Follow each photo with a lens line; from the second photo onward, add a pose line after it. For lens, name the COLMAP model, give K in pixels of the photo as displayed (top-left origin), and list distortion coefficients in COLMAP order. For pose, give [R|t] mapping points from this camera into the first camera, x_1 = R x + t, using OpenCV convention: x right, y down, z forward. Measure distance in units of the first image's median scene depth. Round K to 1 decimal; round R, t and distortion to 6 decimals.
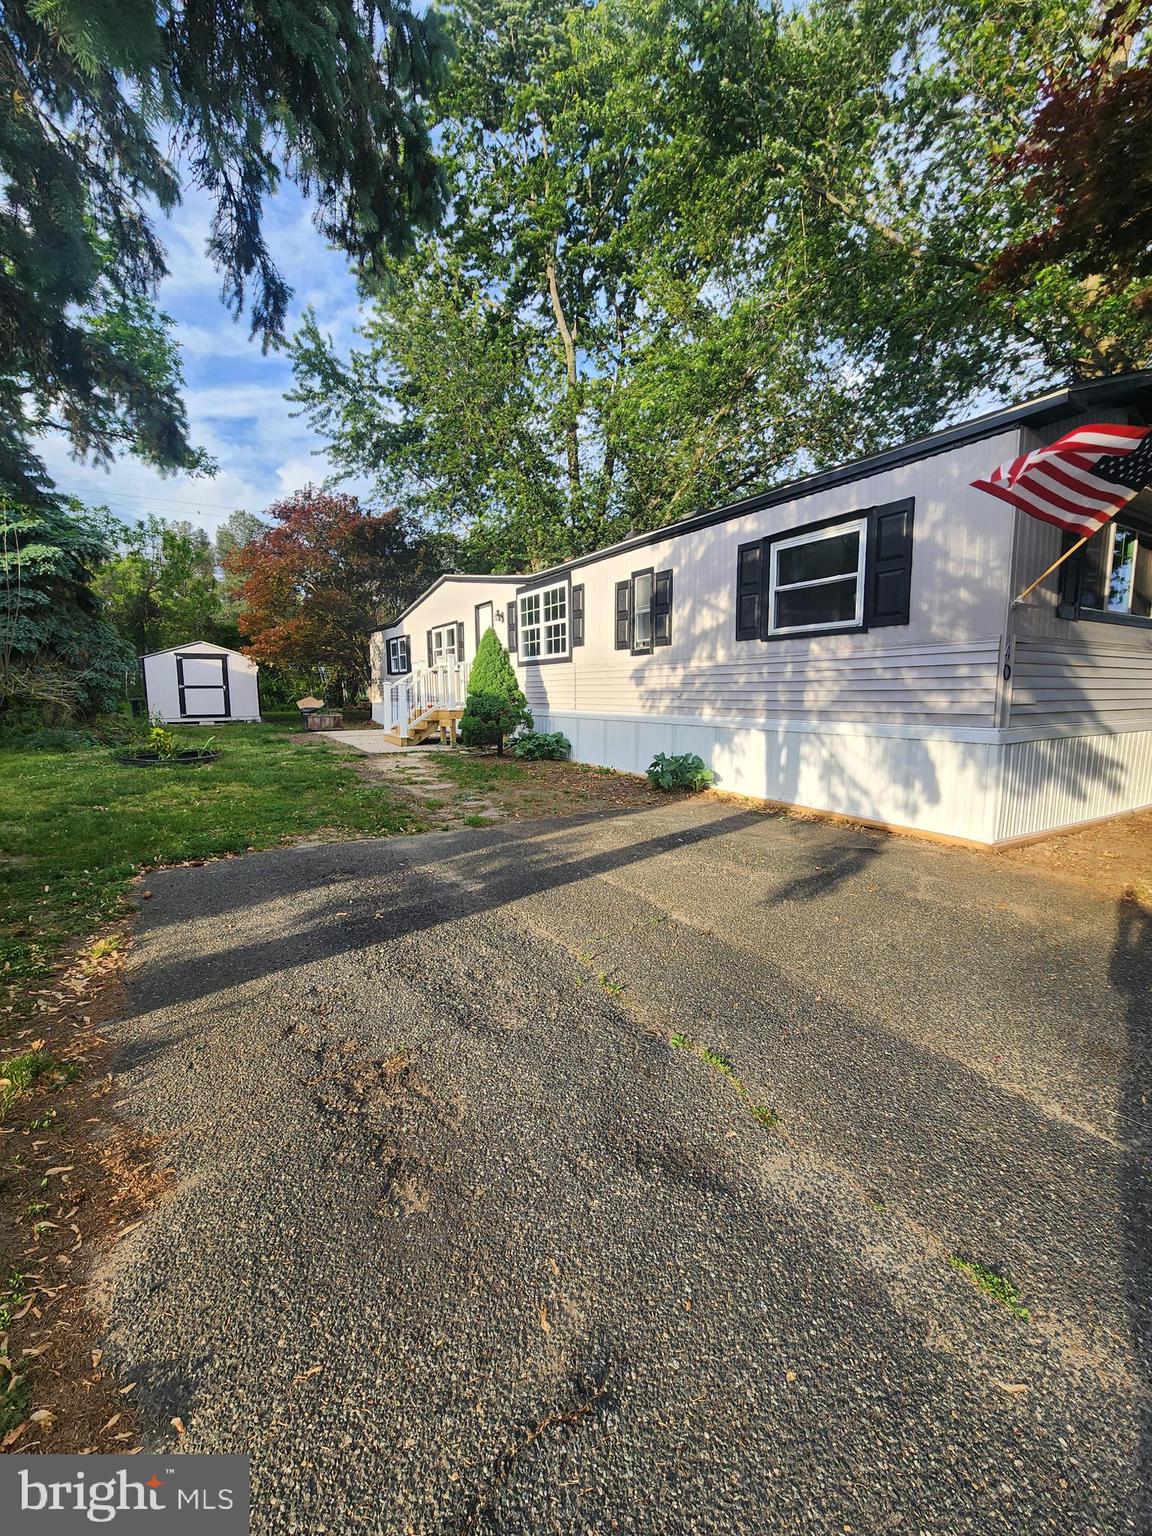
lens RADIAL K [[622.9, 0, 576.0], [0, 622.9, 768.0], [0, 0, 1]] dist [0.001658, -0.000032]
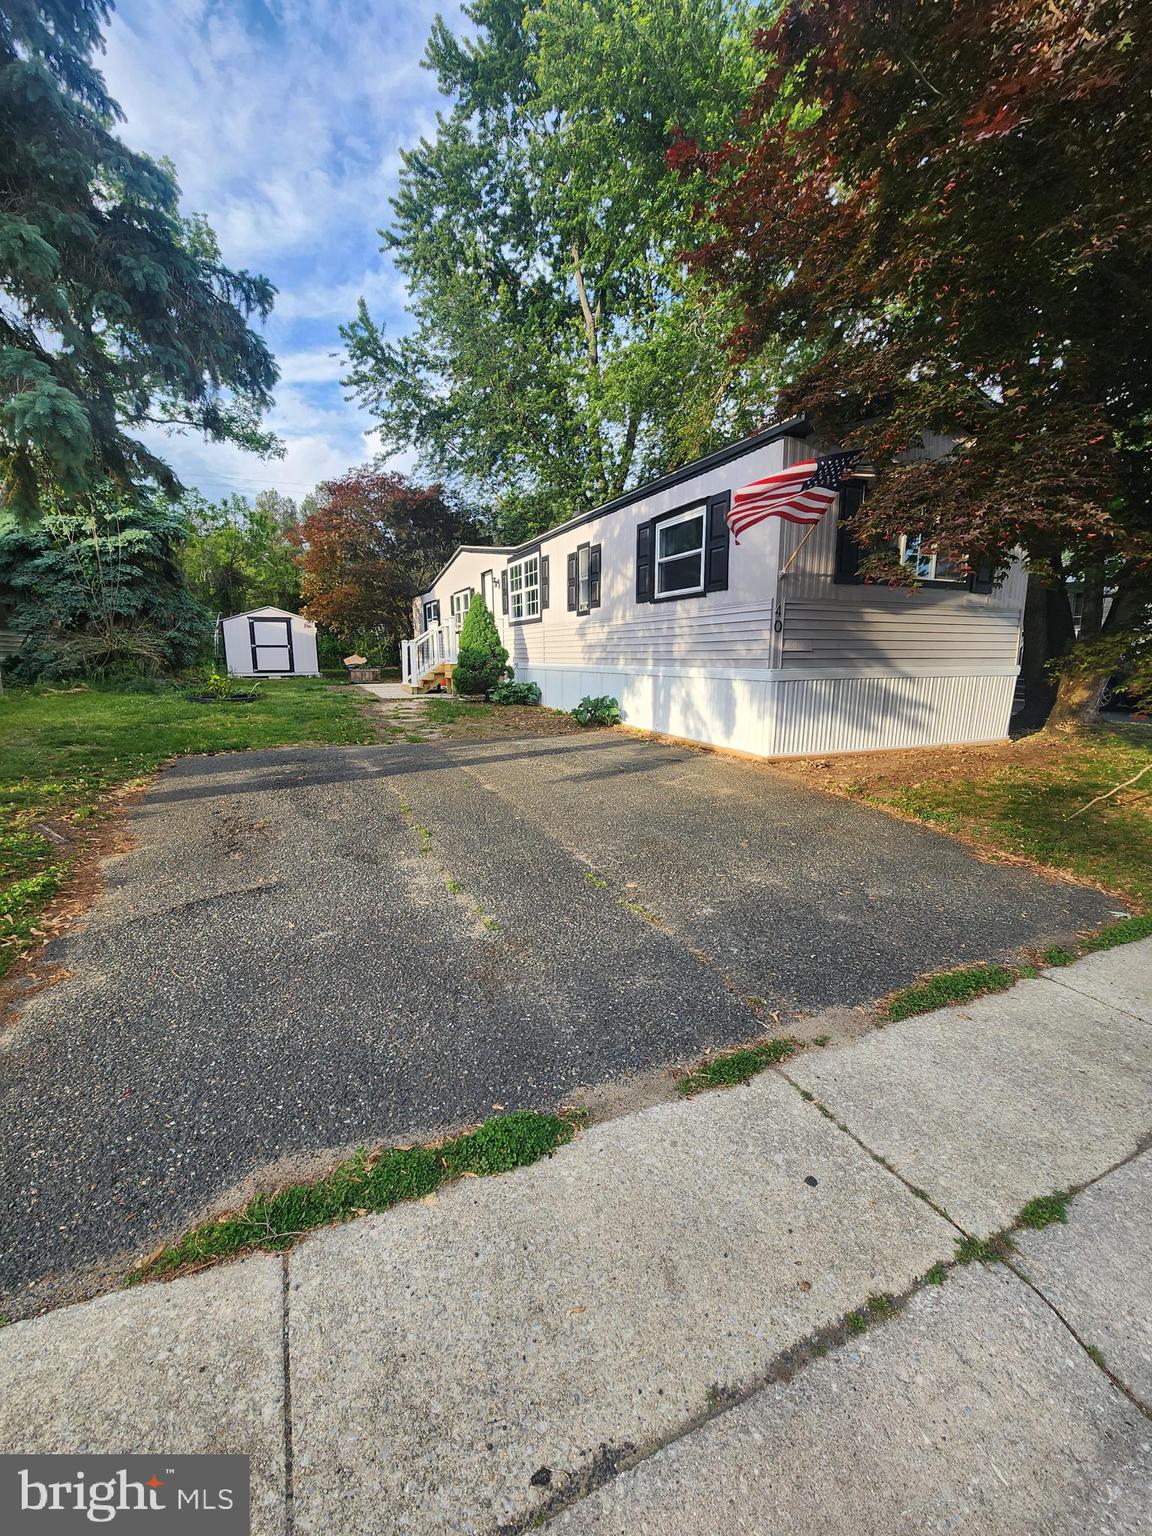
lens RADIAL K [[622.9, 0, 576.0], [0, 622.9, 768.0], [0, 0, 1]] dist [0.001658, -0.000032]
pose [[0.992504, 0.024501, -0.119733, 0.209280], [-0.017672, 0.998174, 0.057767, 0.037508], [0.120930, -0.055218, 0.991124, -0.183230]]
